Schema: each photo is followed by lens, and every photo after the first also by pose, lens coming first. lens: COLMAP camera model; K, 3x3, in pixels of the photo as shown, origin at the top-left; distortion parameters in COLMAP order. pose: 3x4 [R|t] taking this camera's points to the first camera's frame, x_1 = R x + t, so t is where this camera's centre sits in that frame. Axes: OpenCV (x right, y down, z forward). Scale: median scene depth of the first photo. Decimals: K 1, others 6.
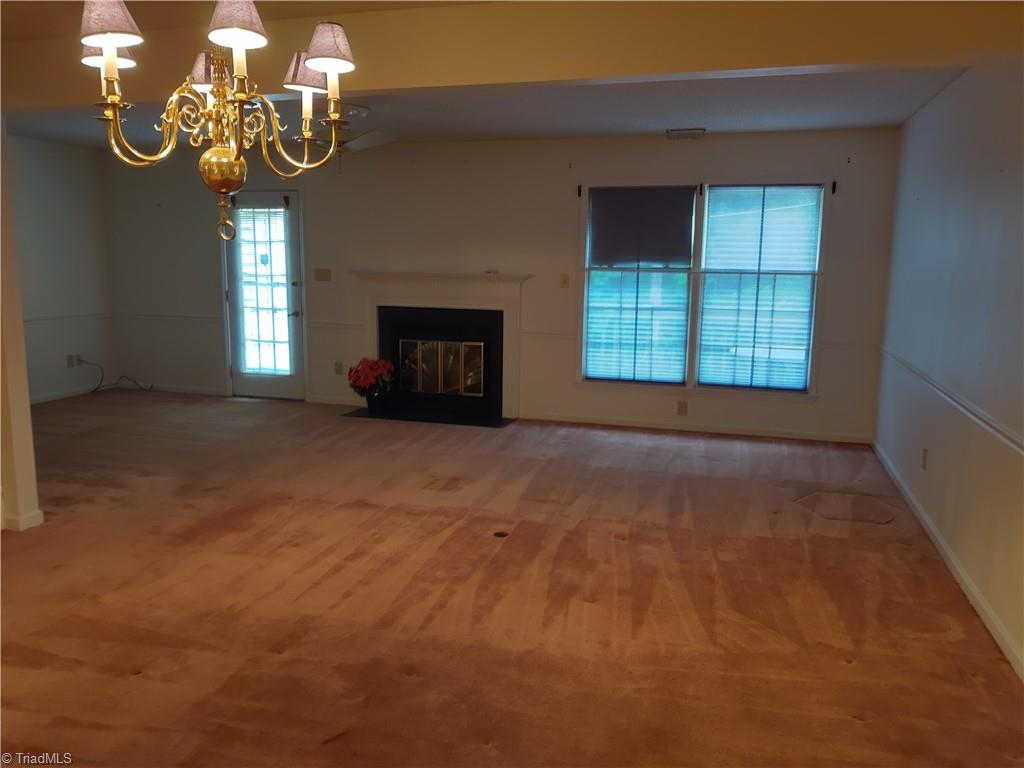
lens RADIAL K [[787.3, 0, 511.2], [0, 787.3, 371.9], [0, 0, 1]] dist [0.044805, -0.067261]
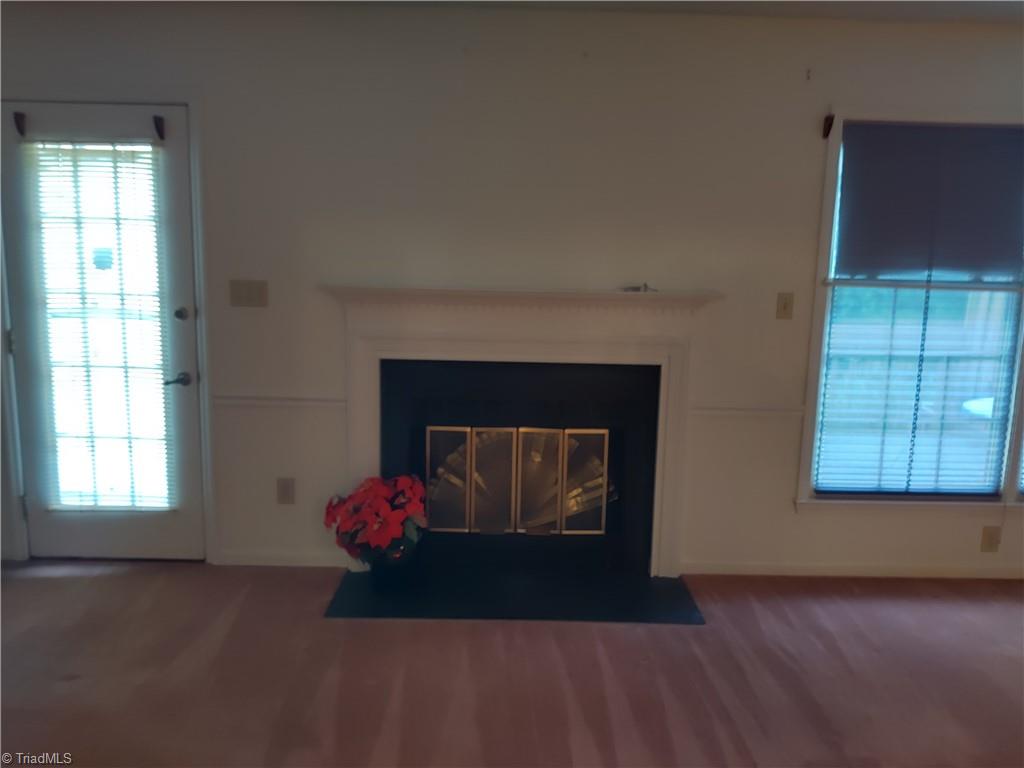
lens RADIAL K [[787.3, 0, 551.2], [0, 787.3, 377.7], [0, 0, 1]] dist [0.044805, -0.067261]
pose [[0.958910, -0.032076, 0.281891, -0.207807], [0.032624, 0.999464, 0.002751, -0.071654], [-0.281828, 0.006558, 0.959442, 0.524622]]
